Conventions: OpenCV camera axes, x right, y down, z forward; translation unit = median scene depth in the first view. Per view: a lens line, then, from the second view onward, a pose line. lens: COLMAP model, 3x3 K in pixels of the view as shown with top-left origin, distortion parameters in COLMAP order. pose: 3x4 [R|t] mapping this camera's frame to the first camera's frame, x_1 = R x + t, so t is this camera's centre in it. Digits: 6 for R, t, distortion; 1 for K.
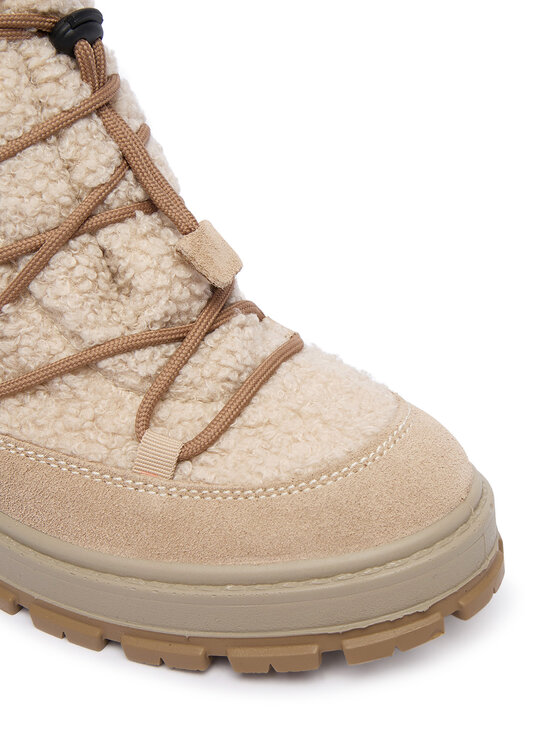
lens RADIAL K [[1211.9, 0, 280.0], [0, 1211.9, 373.0], [0, 0, 1]] dist [-0.035882, -0.153345]
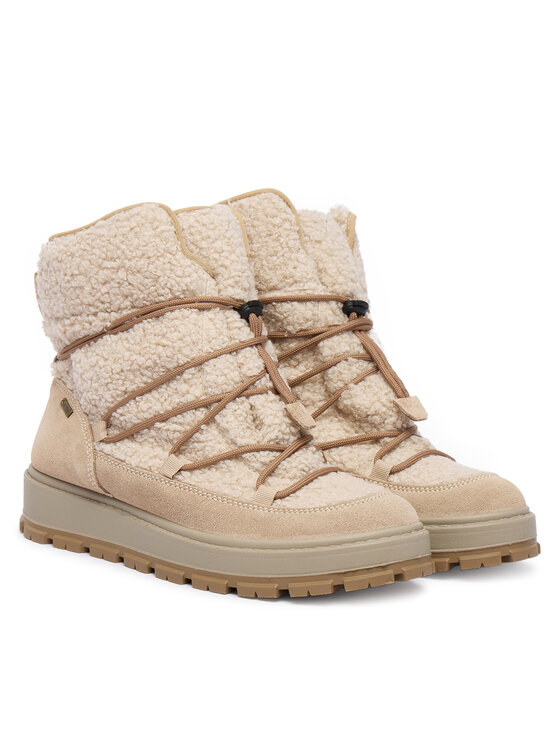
lens RADIAL K [[1680.0, 0, 280.0], [0, 1680.0, 373.0], [0, 0, 1]] dist [-0.032767, -0.020581]
pose [[0.990146, 0.067247, -0.122835, 0.261746], [-0.111013, 0.911608, -0.395787, 1.006078], [0.085362, 0.405524, 0.910090, -1.696271]]
